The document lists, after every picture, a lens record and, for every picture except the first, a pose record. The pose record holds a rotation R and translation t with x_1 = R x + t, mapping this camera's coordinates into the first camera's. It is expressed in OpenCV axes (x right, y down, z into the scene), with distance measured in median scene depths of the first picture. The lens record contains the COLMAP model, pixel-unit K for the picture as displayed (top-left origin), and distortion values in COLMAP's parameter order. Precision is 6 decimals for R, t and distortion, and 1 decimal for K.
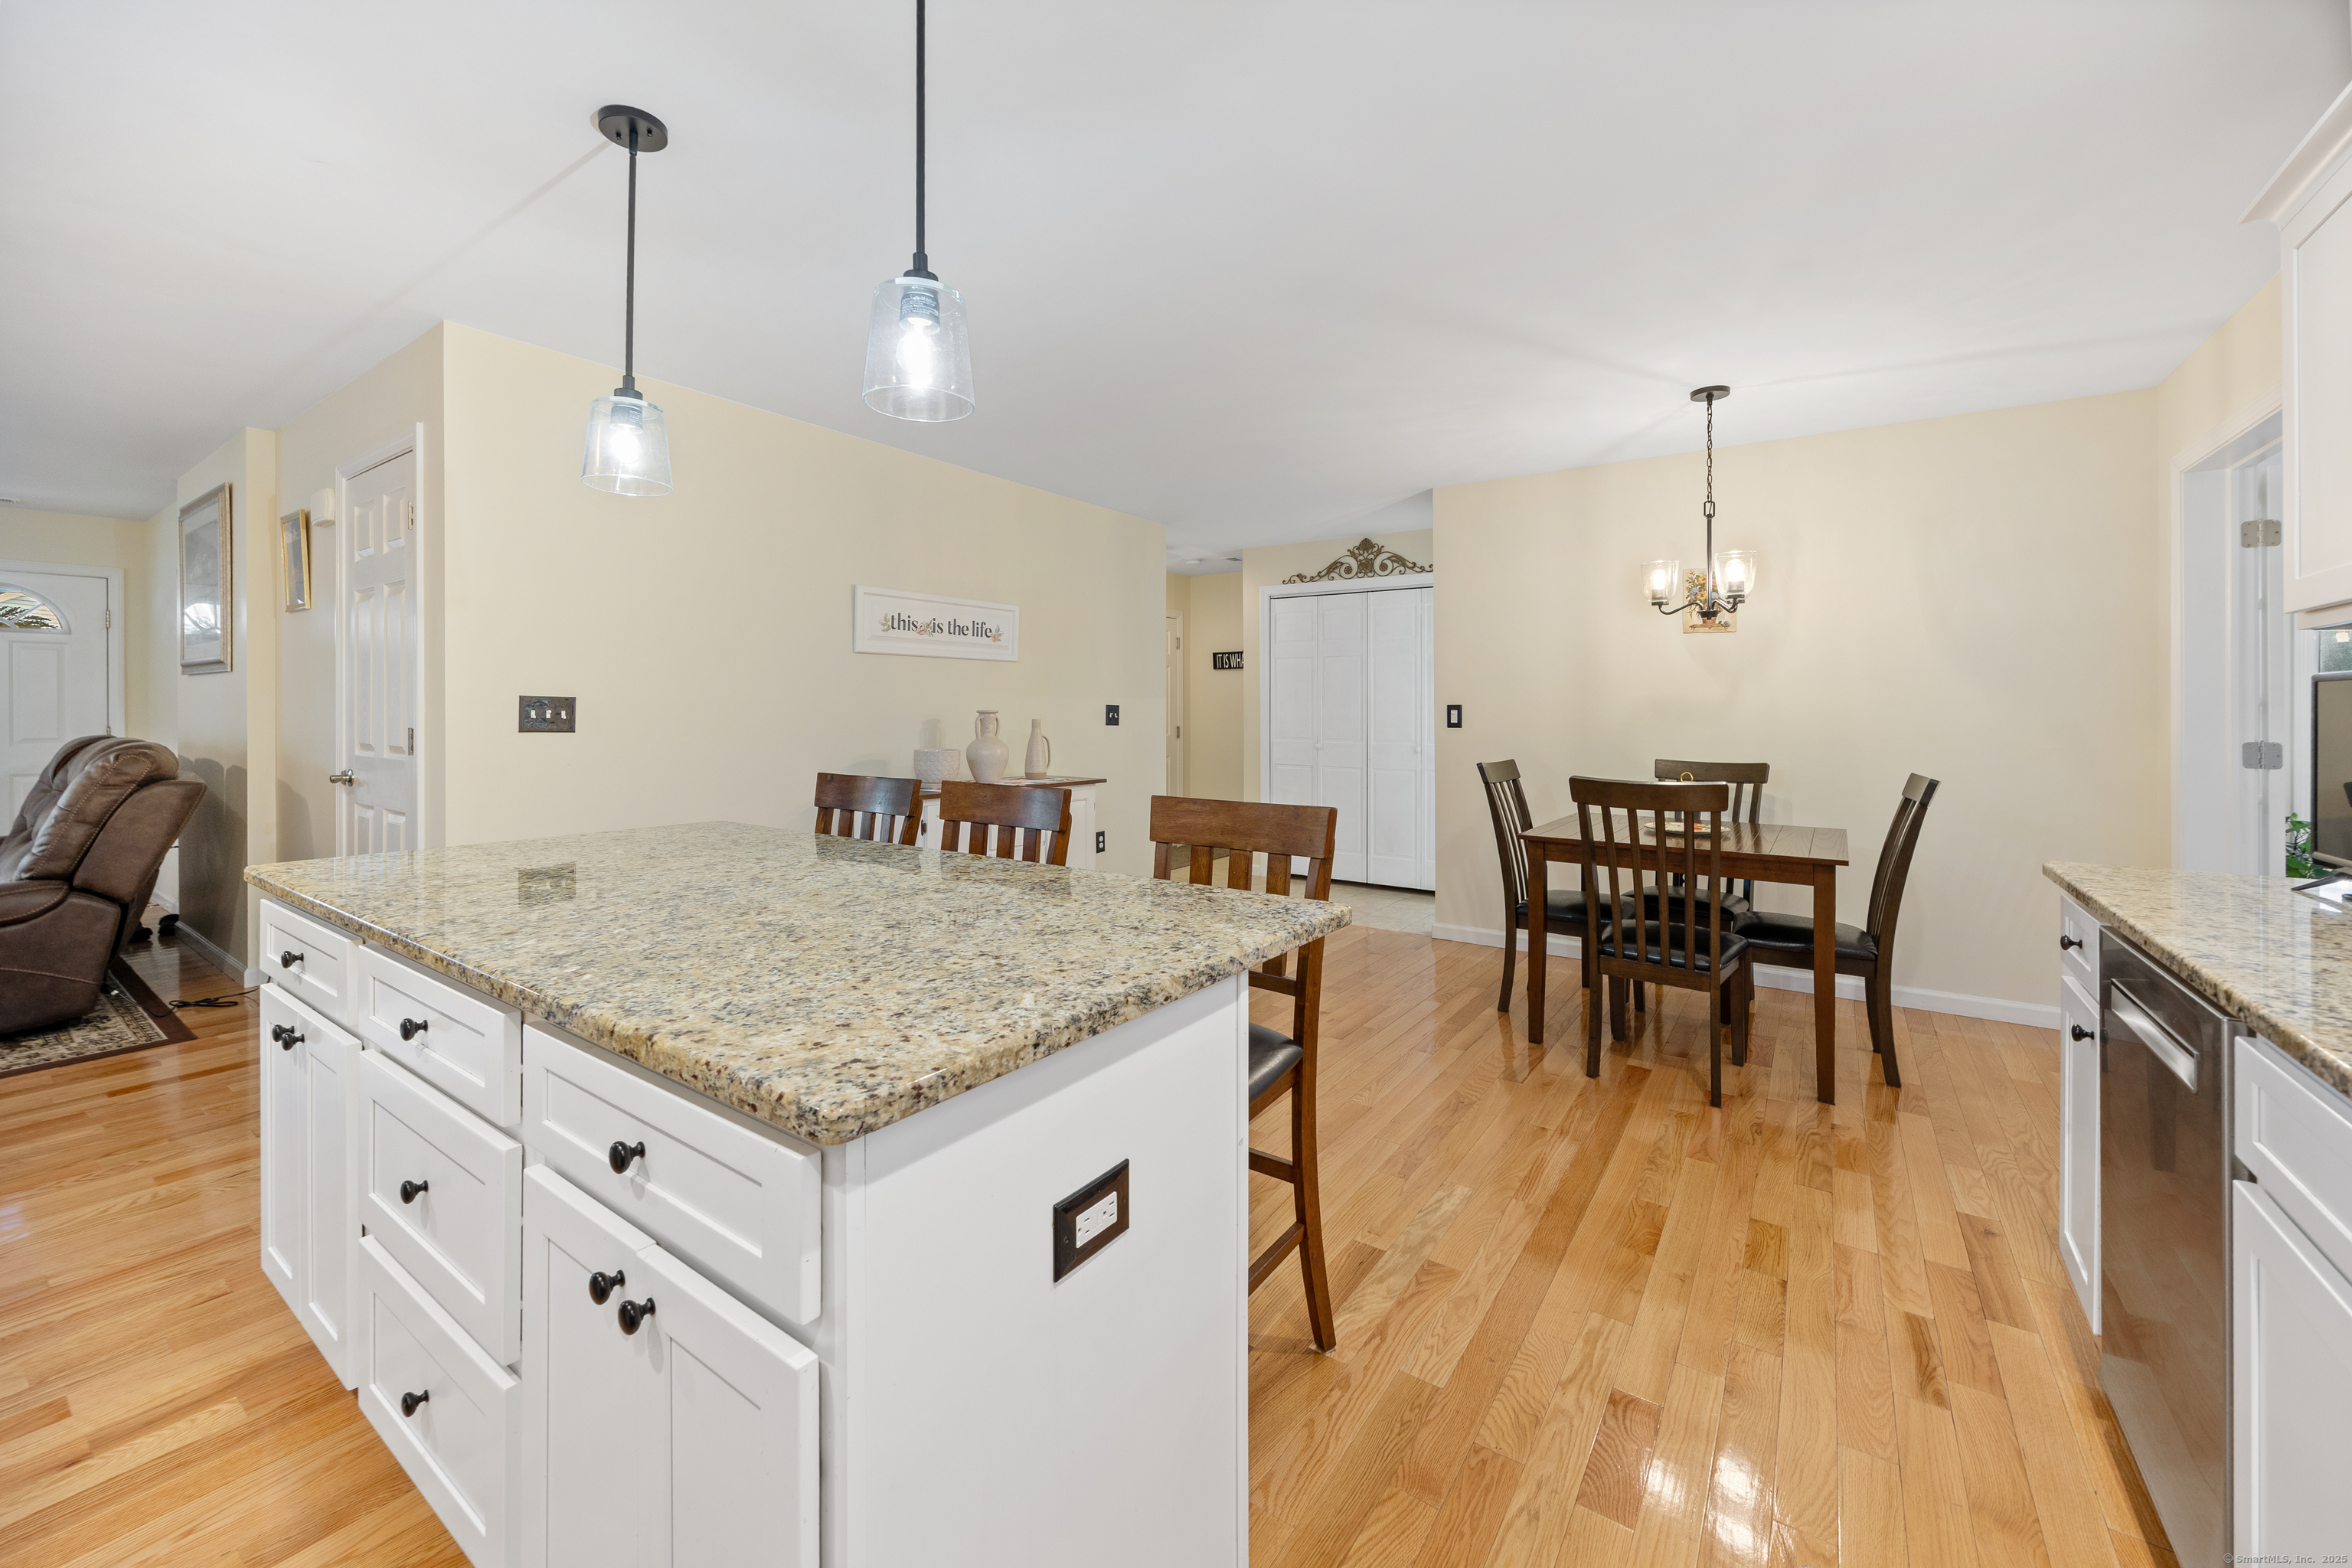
lens RADIAL K [[930.4, 0, 1168.9], [0, 930.4, 696.9], [0, 0, 1]] dist [-0.008724, 0.000249]
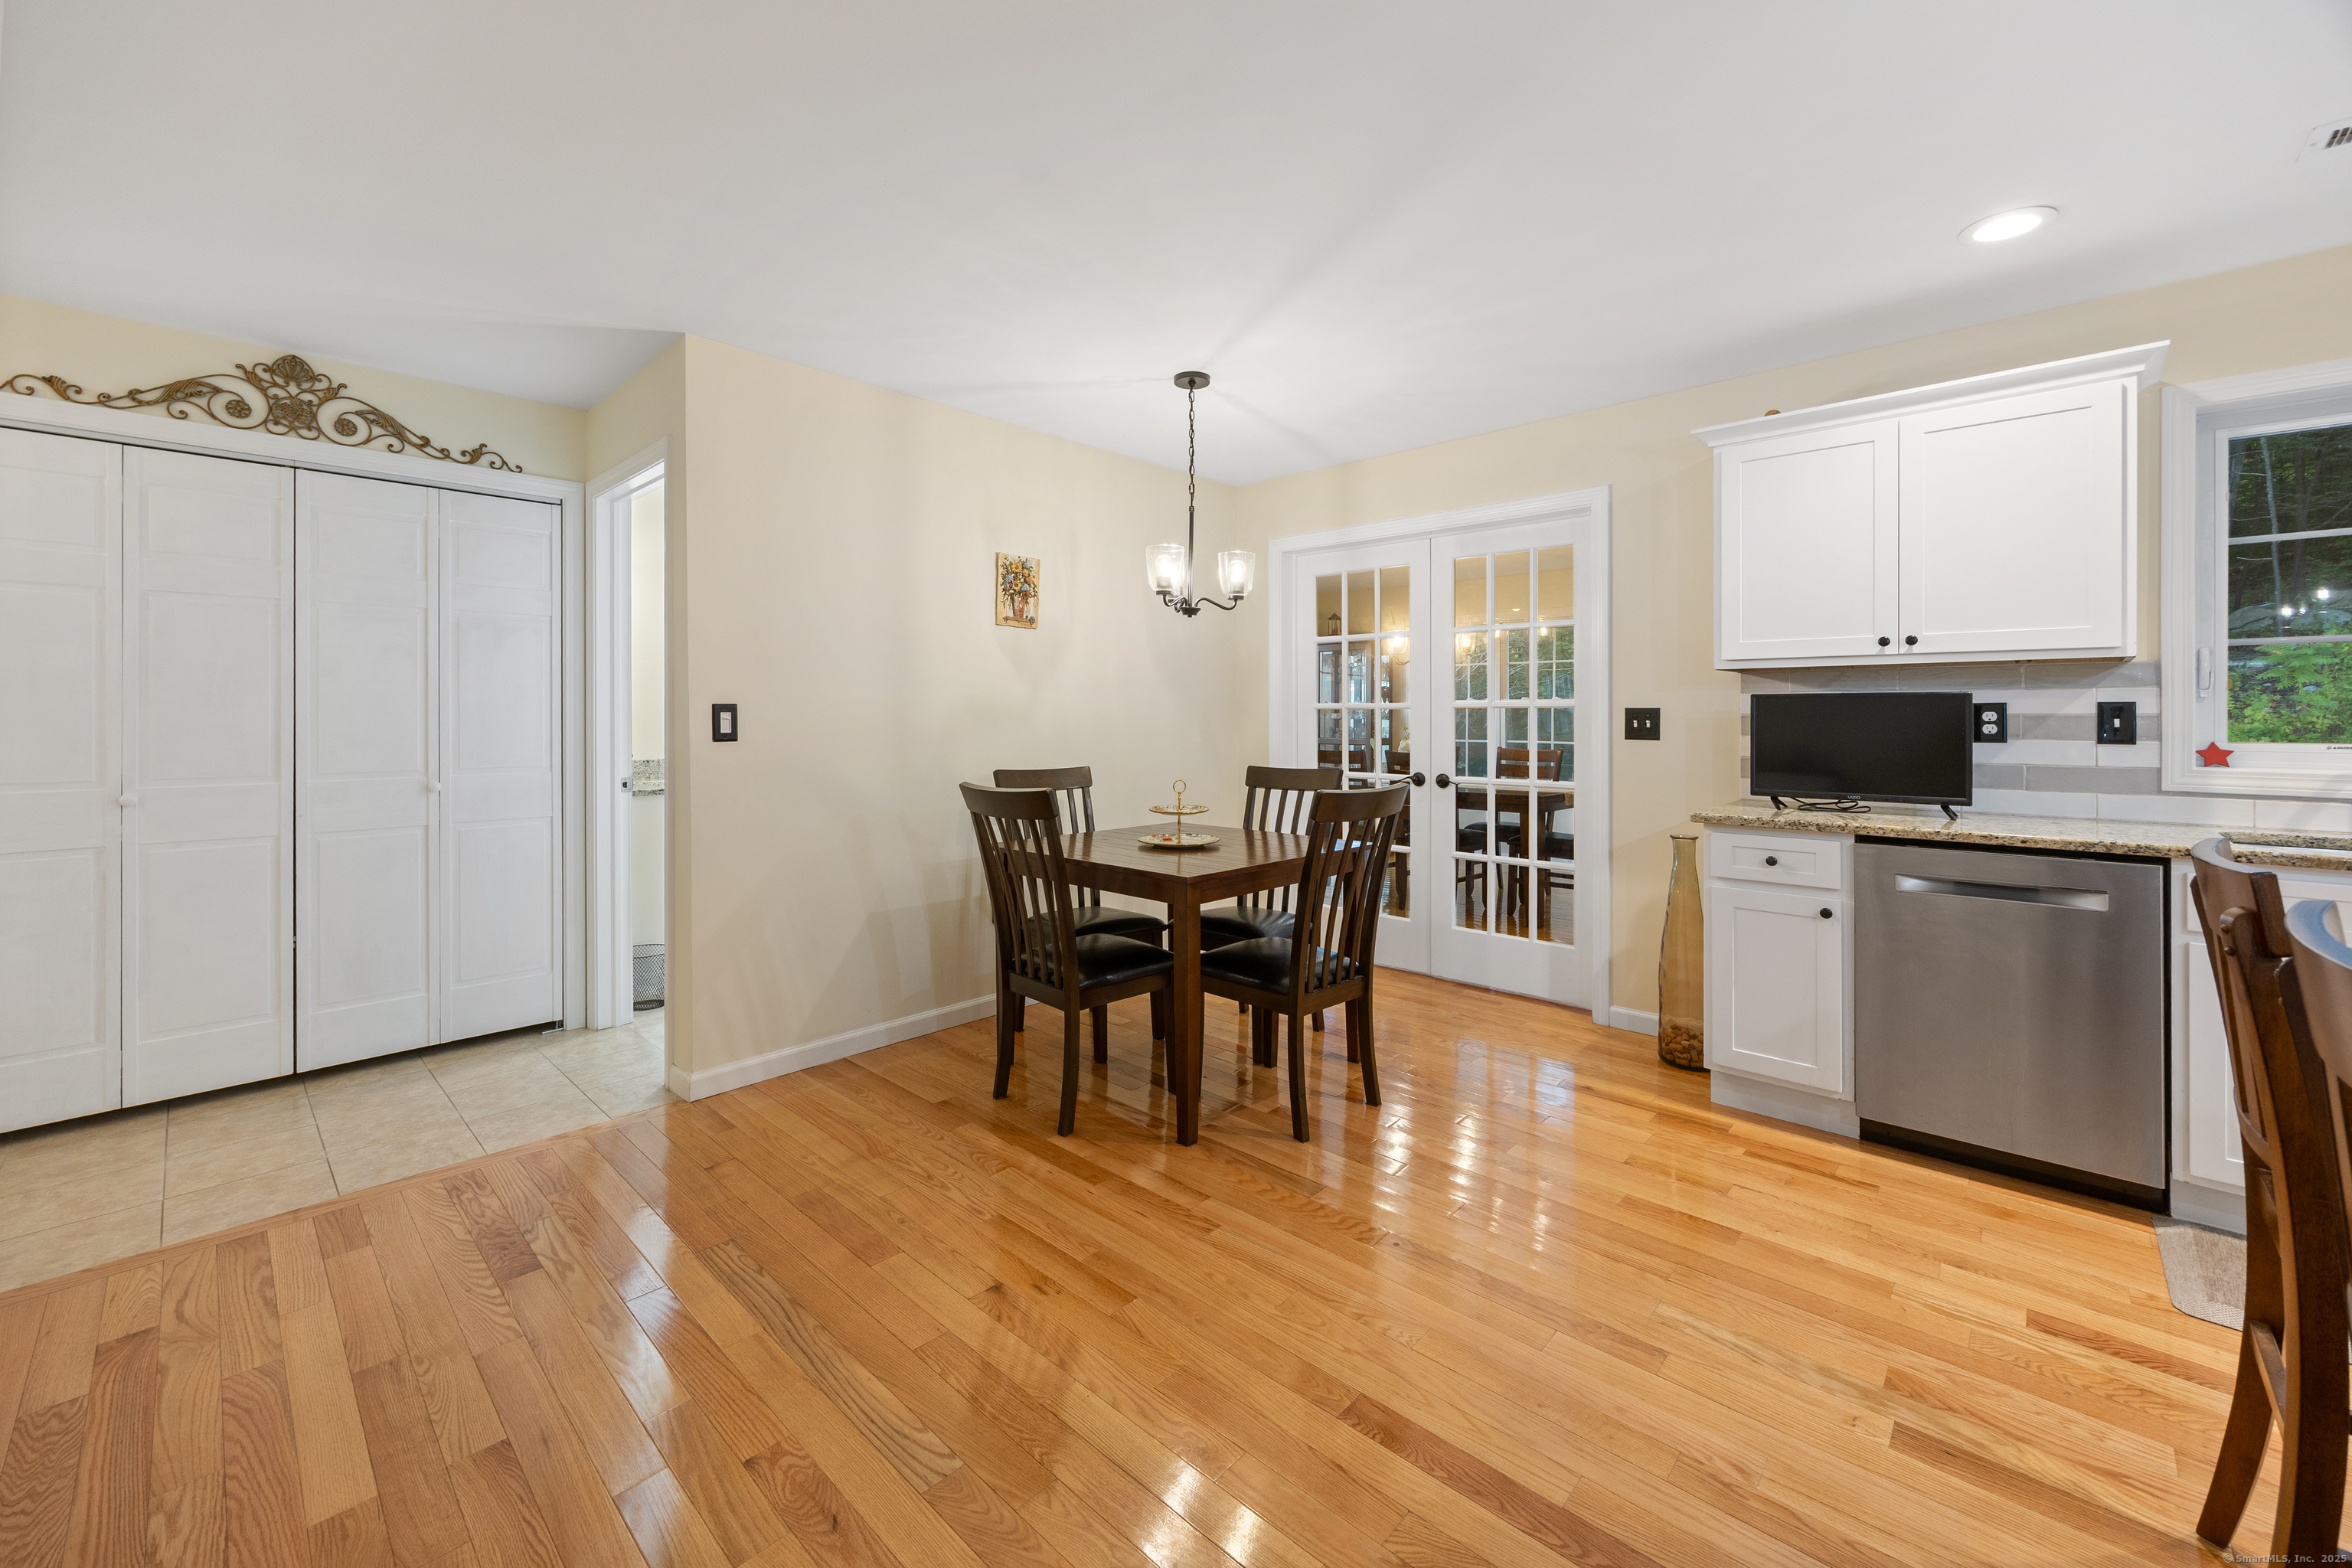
lens RADIAL K [[924.6, 0, 1172.9], [0, 924.6, 711.9], [0, 0, 1]] dist [-0.001720, 0.000219]
pose [[0.142665, -0.003026, 0.989766, -0.314167], [-0.013631, 0.999894, 0.005022, 0.007811], [-0.989677, -0.014208, 0.142609, 0.771345]]
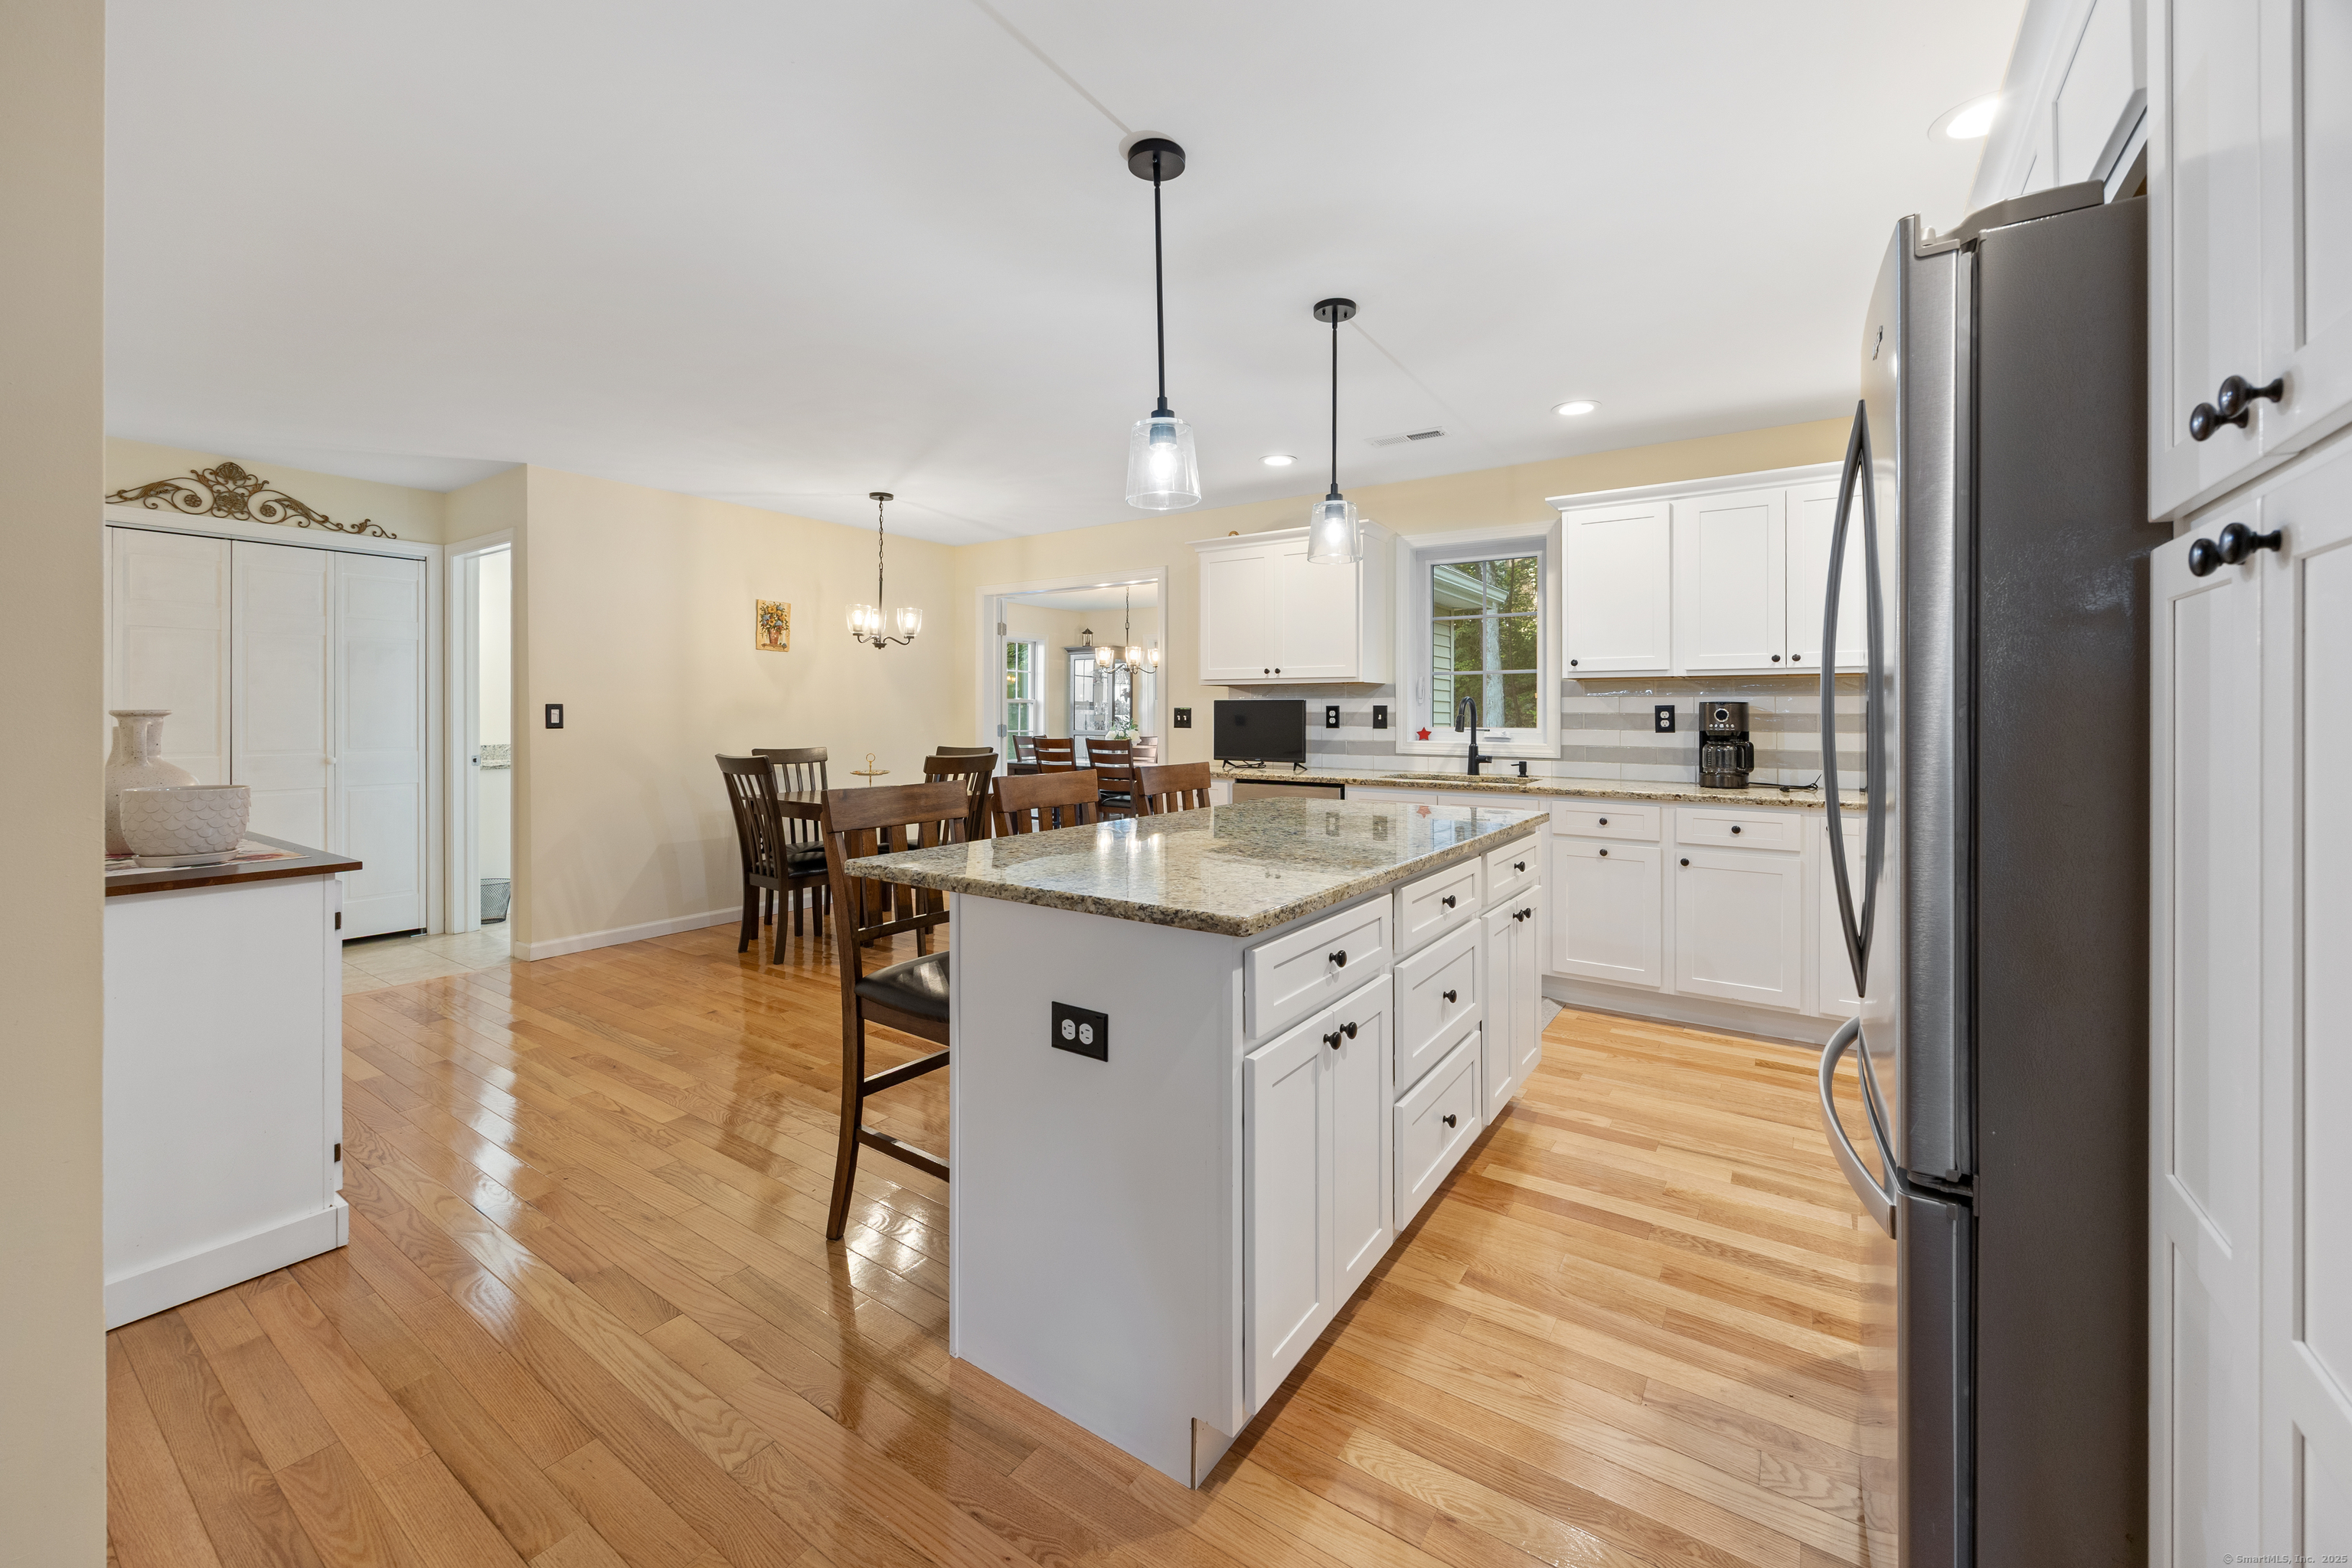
lens RADIAL K [[924.6, 0, 1172.9], [0, 924.6, 711.9], [0, 0, 1]] dist [-0.001720, 0.000219]
pose [[-0.006893, -0.005533, 0.999961, -0.779789], [-0.016861, 0.999843, 0.005416, 0.000977], [-0.999834, -0.016823, -0.006985, 0.475929]]
